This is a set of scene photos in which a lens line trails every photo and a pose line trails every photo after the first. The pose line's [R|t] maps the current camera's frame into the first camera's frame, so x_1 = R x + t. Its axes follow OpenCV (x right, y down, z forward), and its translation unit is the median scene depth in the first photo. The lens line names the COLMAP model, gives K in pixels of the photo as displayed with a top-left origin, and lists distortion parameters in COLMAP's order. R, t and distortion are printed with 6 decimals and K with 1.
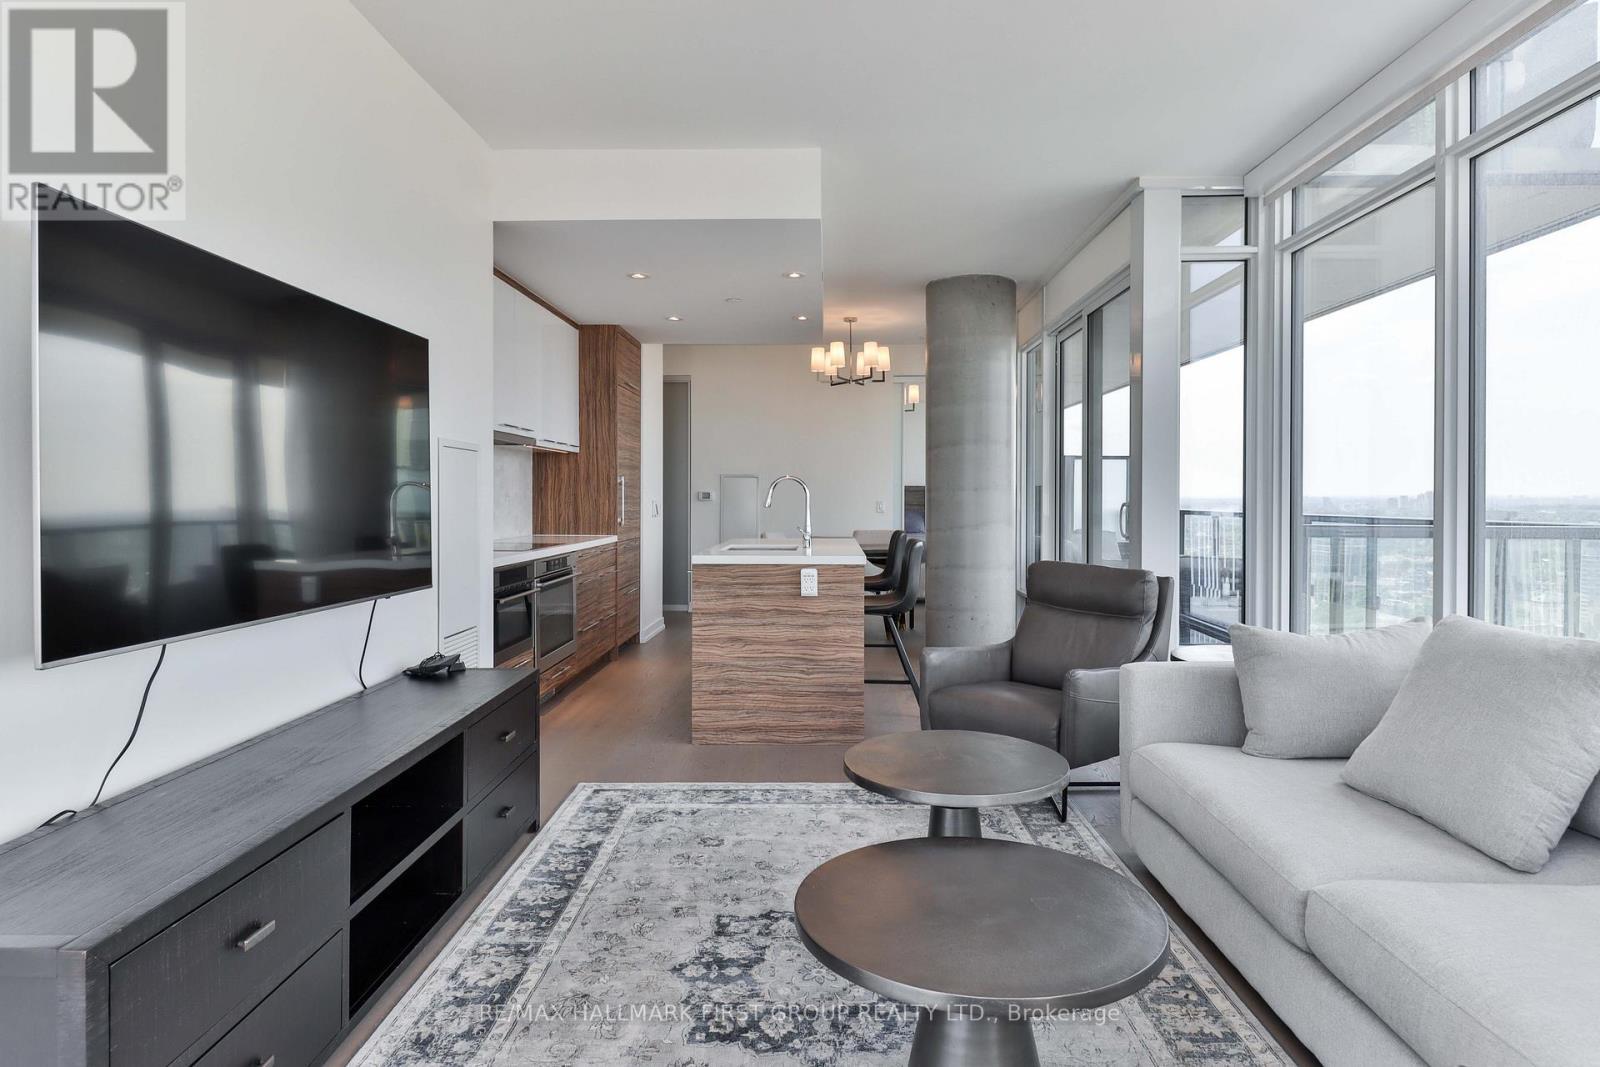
lens RADIAL K [[880.4, 0, 812.8], [0, 880.4, 505.8], [0, 0, 1]] dist [0.020477, -0.004979]
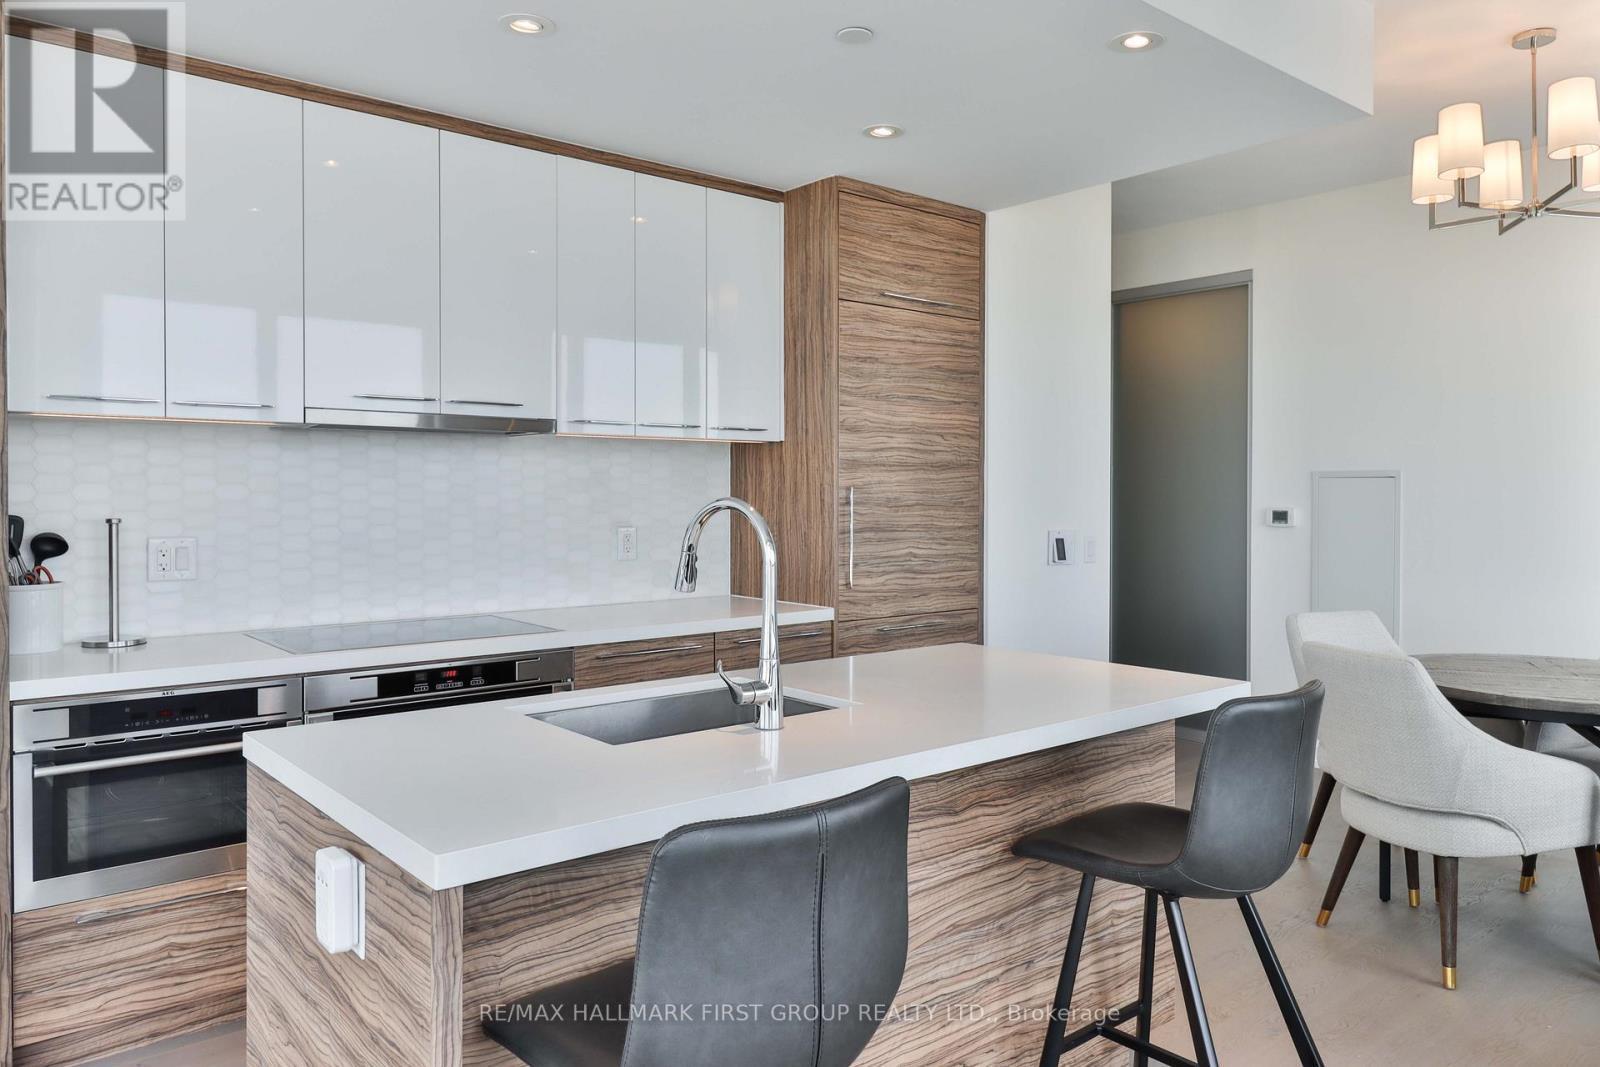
lens RADIAL K [[1111.2, 0, 800.2], [0, 1111.2, 517.4], [0, 0, 1]] dist [0.000300, -0.003311]
pose [[0.658238, 0.015507, -0.752650, 0.349084], [-0.007780, 0.999875, 0.013796, -0.037697], [0.752770, -0.003225, 0.658276, 0.880406]]
